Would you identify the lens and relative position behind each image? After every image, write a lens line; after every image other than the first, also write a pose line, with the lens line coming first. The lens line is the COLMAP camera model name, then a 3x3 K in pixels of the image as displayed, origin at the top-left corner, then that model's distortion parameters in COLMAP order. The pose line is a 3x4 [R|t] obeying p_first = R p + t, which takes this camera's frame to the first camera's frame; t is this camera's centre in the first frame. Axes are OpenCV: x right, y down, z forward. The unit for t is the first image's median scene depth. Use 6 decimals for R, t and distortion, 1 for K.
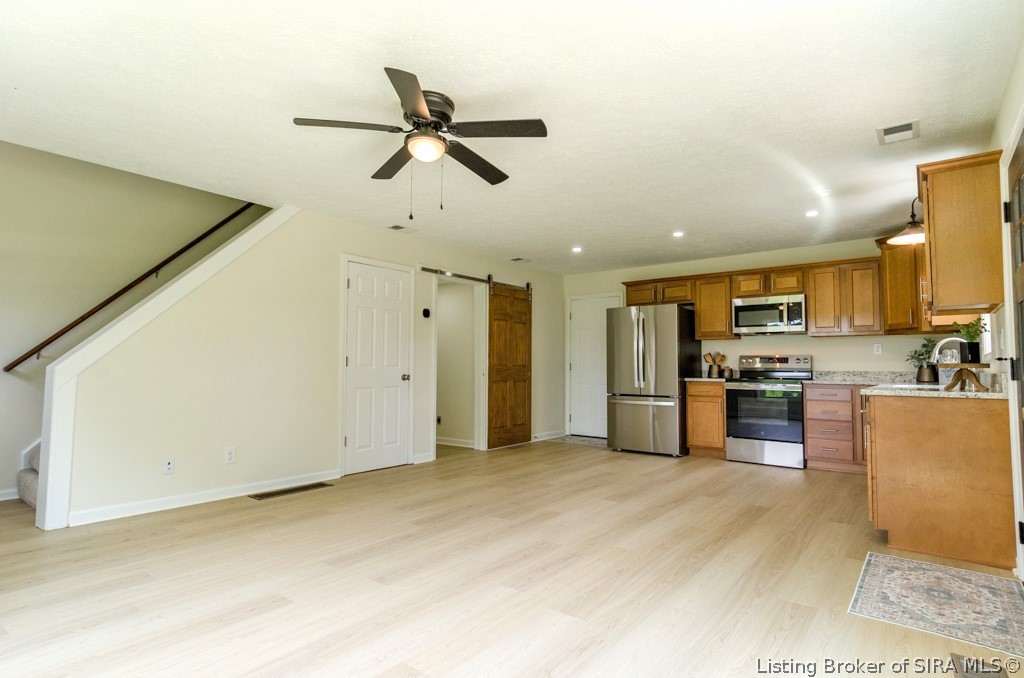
lens RADIAL K [[531.9, 0, 512.0], [0, 531.9, 339.0], [0, 0, 1]] dist [0.001845, 0.000237]
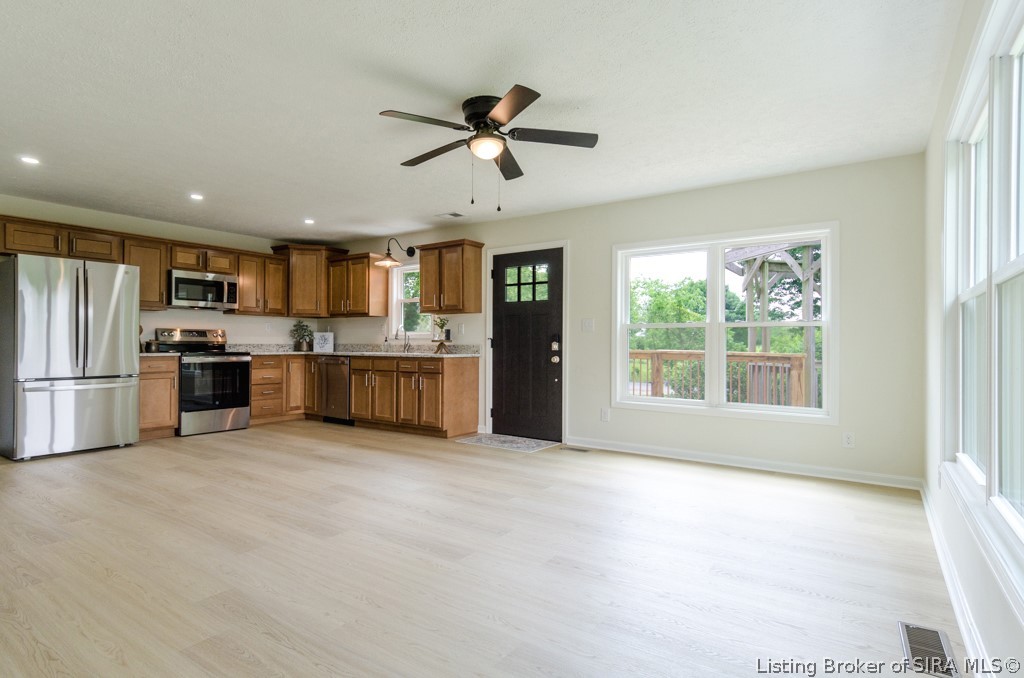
lens RADIAL K [[531.9, 0, 512.0], [0, 531.9, 339.0], [0, 0, 1]] dist [0.001845, 0.000237]
pose [[-0.070075, 0.000477, 0.997542, -0.620422], [-0.057188, 0.998353, -0.004495, 0.020232], [-0.995901, -0.057362, -0.069932, 0.487885]]
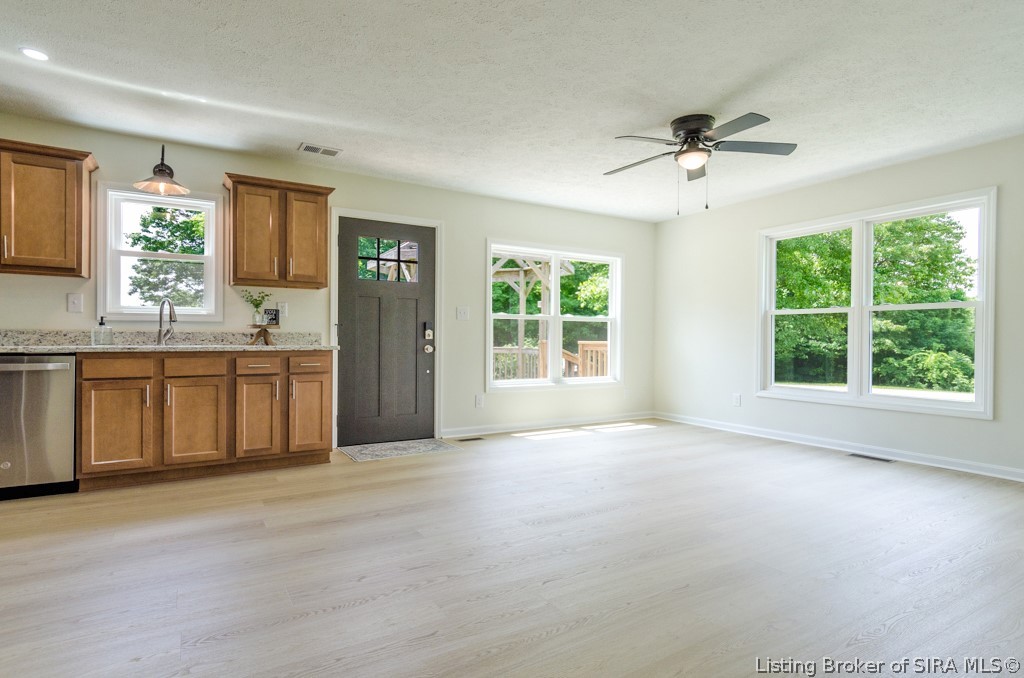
lens RADIAL K [[531.9, 0, 512.0], [0, 531.9, 339.0], [0, 0, 1]] dist [0.001845, 0.000237]
pose [[-0.943239, -0.017294, 0.331664, -0.098055], [-0.033006, 0.998581, -0.041800, 0.063487], [-0.330470, -0.050374, -0.942471, 1.118188]]
